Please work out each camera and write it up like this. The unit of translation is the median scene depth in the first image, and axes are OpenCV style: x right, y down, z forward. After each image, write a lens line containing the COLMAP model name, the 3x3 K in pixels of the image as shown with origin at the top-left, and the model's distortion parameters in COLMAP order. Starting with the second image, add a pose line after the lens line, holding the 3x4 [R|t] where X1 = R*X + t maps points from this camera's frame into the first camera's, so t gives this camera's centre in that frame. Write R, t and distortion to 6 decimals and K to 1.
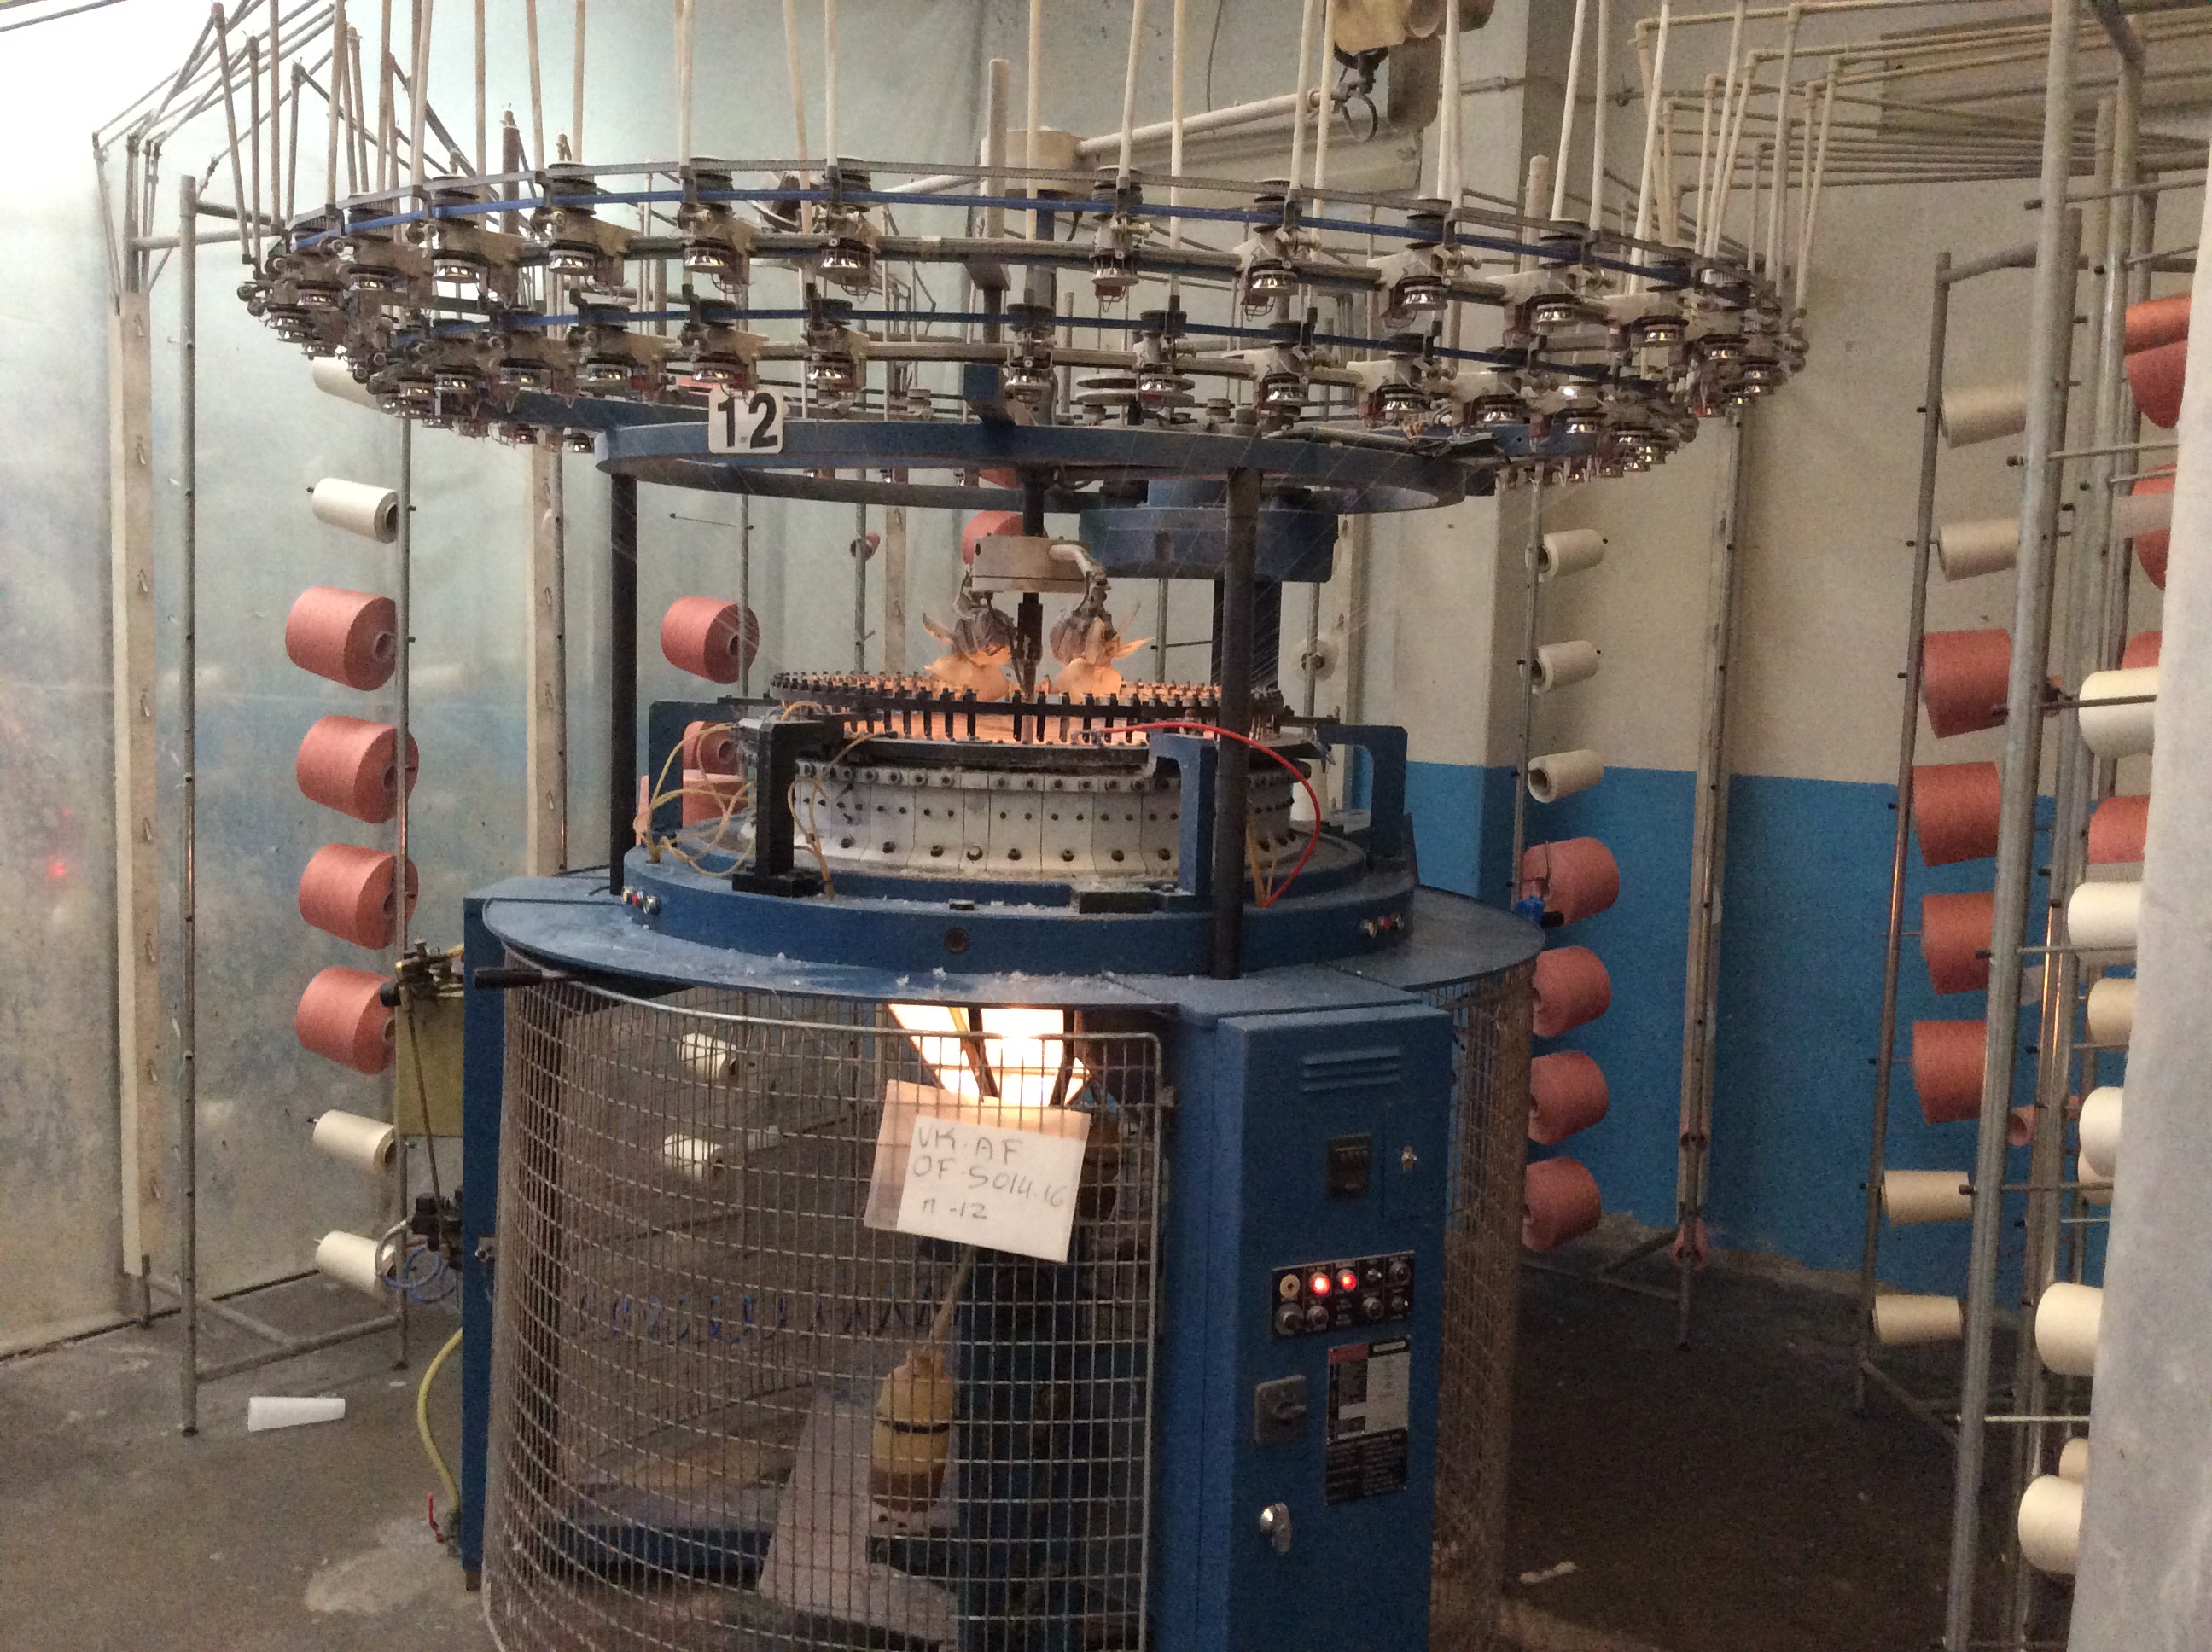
lens RADIAL K [[1998.3, 0, 1109.2], [0, 1998.3, 822.4], [0, 0, 1]] dist [0.091389, -0.202253]
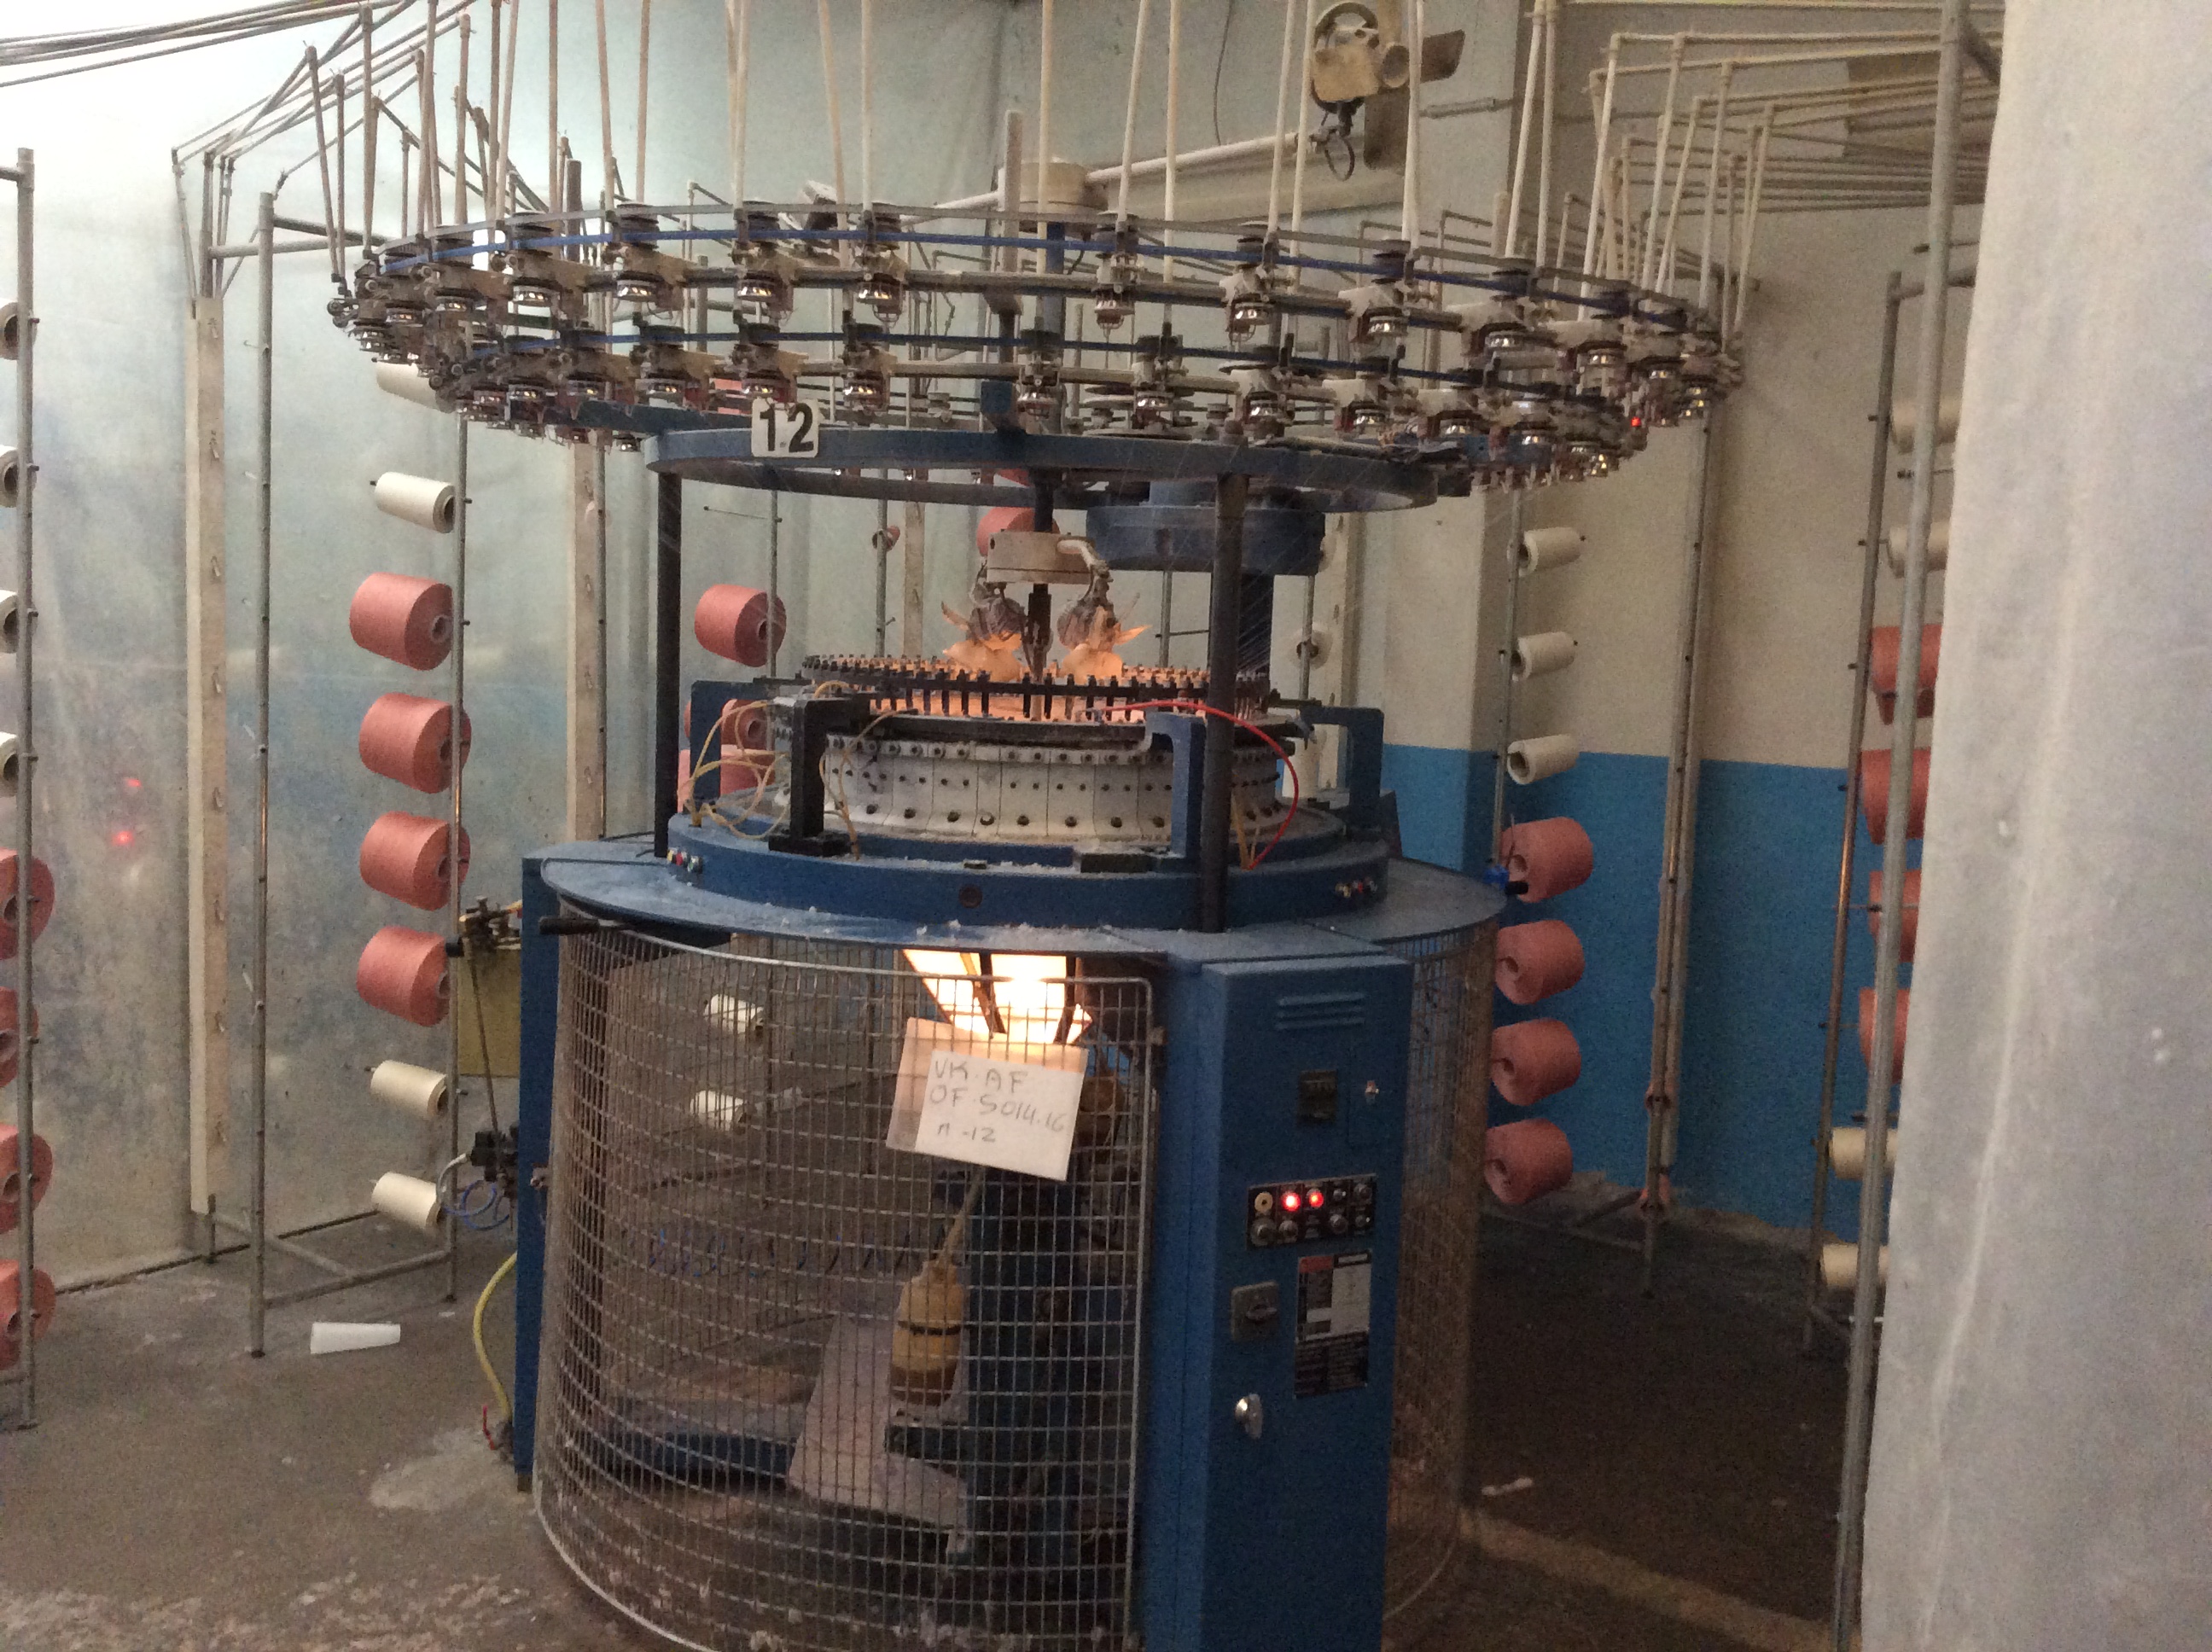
lens RADIAL K [[2061.6, 0, 1099.3], [0, 2061.6, 827.0], [0, 0, 1]] dist [0.097958, -0.232114]
pose [[0.999882, 0.008414, -0.012888, 0.009491], [-0.008363, 0.999957, 0.003942, 0.014648], [0.012920, -0.003834, 0.999909, -0.139548]]
